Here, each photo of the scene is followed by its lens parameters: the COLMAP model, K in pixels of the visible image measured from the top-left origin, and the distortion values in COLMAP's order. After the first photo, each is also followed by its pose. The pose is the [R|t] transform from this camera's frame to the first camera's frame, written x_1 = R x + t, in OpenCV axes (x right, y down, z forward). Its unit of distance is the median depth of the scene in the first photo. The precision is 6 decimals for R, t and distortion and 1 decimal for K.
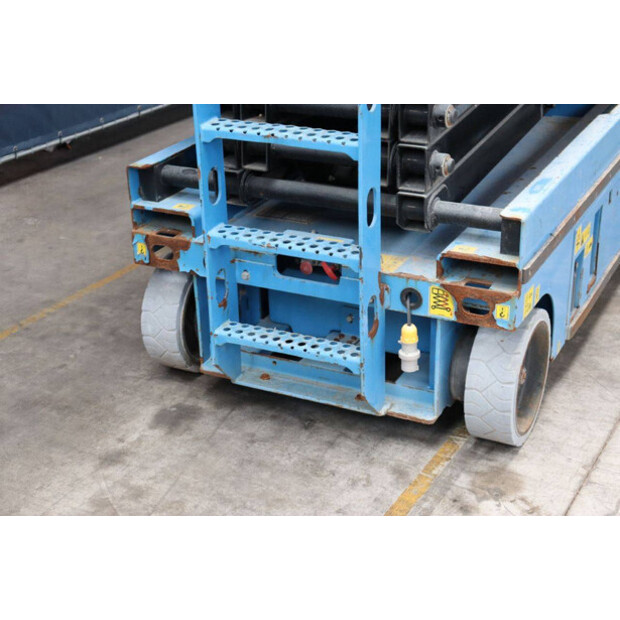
lens RADIAL K [[1055.4, 0, 312.0], [0, 1055.4, 300.9], [0, 0, 1]] dist [0.153012, 0.000000]
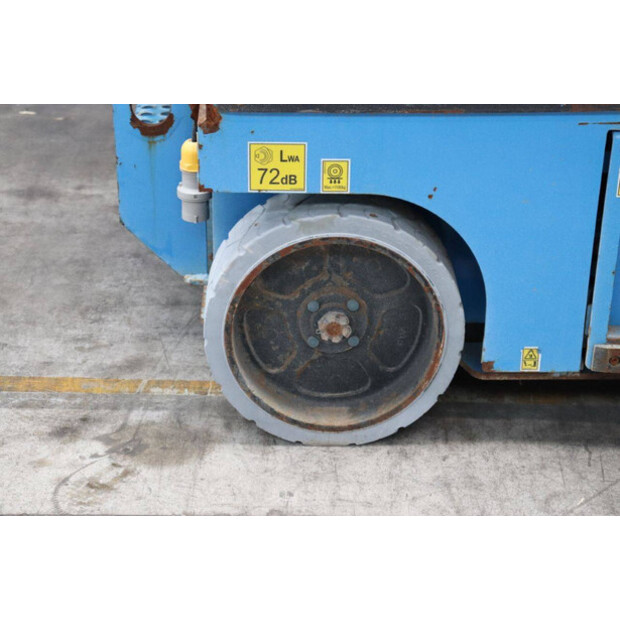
lens RADIAL K [[1440.2, 0, 310.3], [0, 1440.2, 305.9], [0, 0, 1]] dist [0.435227, 0.000000]
pose [[0.470541, 0.421973, -0.774938, 0.751981], [-0.377675, 0.890040, 0.255325, -0.123050], [0.797466, 0.172534, 0.578169, 0.557840]]
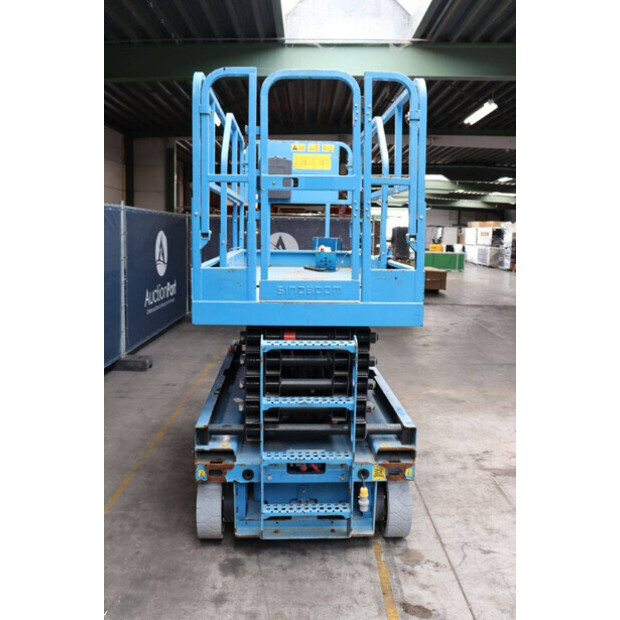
lens RADIAL K [[548.6, 0, 306.0], [0, 548.6, 308.6], [0, 0, 1]] dist [-0.124885, 0.120090]
pose [[0.872359, -0.031626, 0.487843, -0.466450], [0.166544, 0.957438, -0.235746, -0.074025], [-0.459623, 0.286902, 0.840496, 0.080841]]
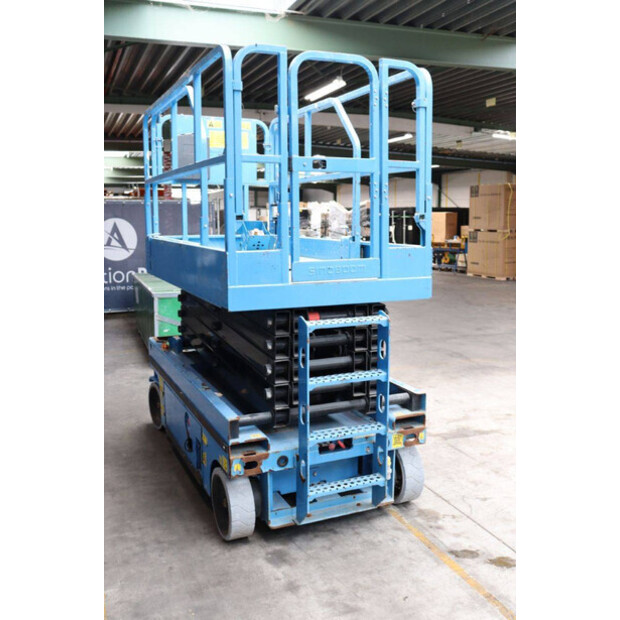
lens RADIAL K [[613.9, 0, 306.4], [0, 613.9, 310.2], [0, 0, 1]] dist [-0.049493, 0.000000]
pose [[0.633495, -0.092945, 0.768144, -0.864389], [0.302704, 0.943404, -0.135492, -0.127453], [-0.712077, 0.318354, 0.625777, 0.241302]]
